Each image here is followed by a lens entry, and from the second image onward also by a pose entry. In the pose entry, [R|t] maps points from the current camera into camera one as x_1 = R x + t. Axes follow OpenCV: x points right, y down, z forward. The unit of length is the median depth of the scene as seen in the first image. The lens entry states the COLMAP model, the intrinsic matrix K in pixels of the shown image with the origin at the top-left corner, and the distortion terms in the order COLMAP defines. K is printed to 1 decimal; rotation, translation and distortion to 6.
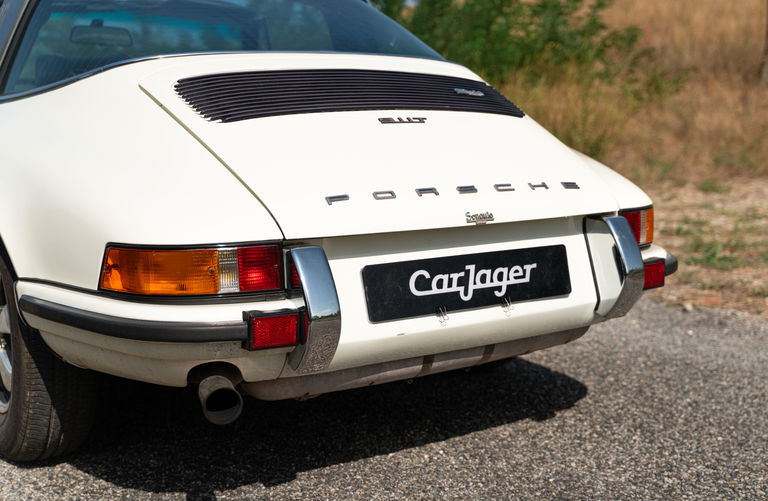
lens RADIAL K [[954.6, 0, 384.0], [0, 954.6, 250.5], [0, 0, 1]] dist [0.002538, 0.000394]
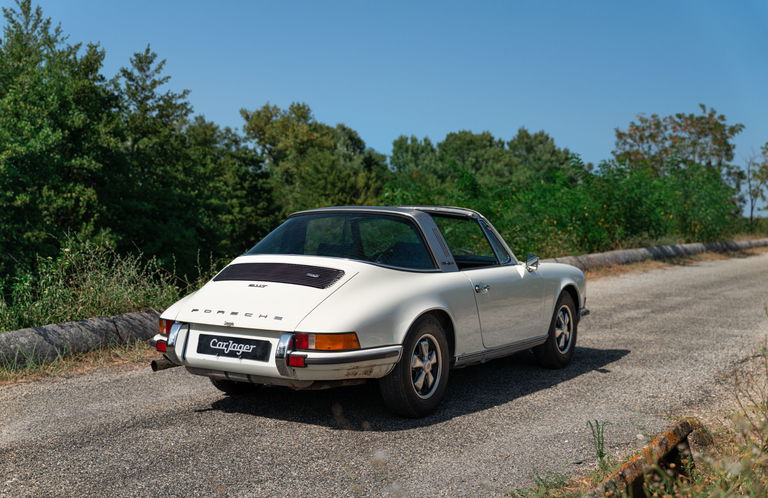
lens RADIAL K [[1149.1, 0, 384.0], [0, 1149.1, 249.0], [0, 0, 1]] dist [-0.018935, -0.000466]
pose [[0.420942, 0.066811, -0.904623, 3.218064], [-0.140278, 0.990081, 0.007848, -0.331056], [0.896175, 0.123595, 0.426139, -0.043301]]
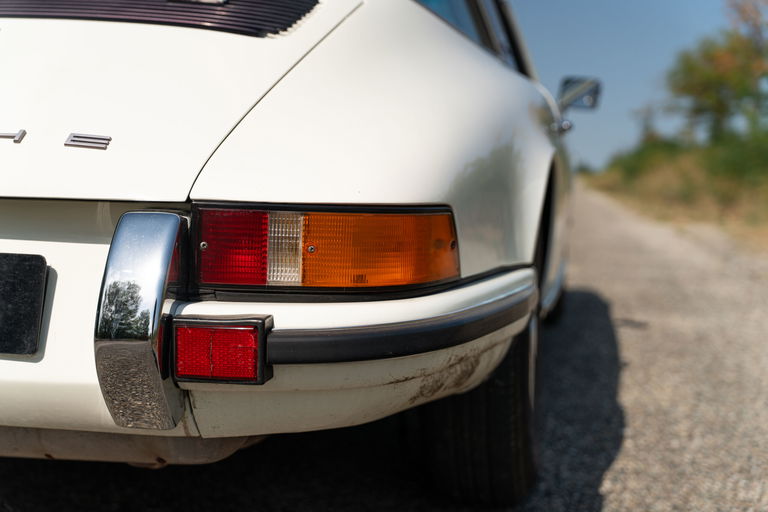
lens RADIAL K [[993.1, 0, 384.0], [0, 993.1, 256.0], [0, 0, 1]] dist [0.000704, 0.018720]
pose [[0.716849, 0.093042, -0.690993, 0.722118], [-0.125720, 0.992061, 0.003156, -0.032433], [0.685801, 0.084609, 0.722855, 0.796043]]
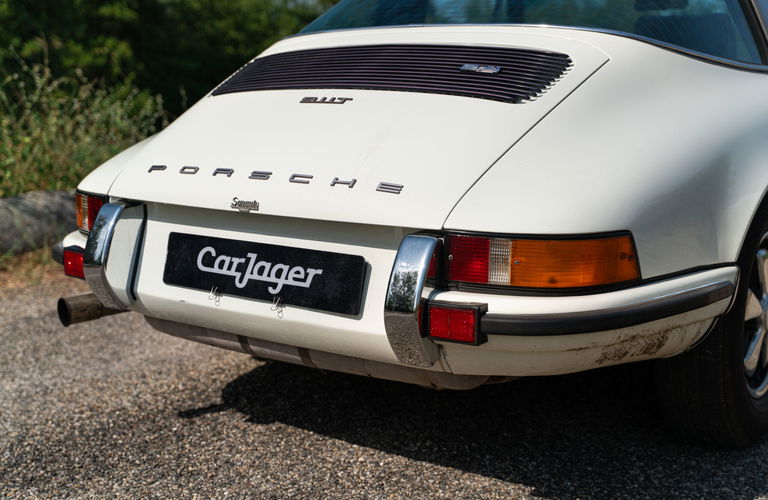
lens RADIAL K [[1021.3, 0, 384.0], [0, 1021.3, 250.0], [0, 0, 1]] dist [-0.004330, 0.008227]
pose [[0.378821, 0.169632, -0.909791, 1.071753], [-0.134338, 0.982726, 0.127294, -0.136433], [0.915668, 0.073998, 0.395065, 0.709295]]
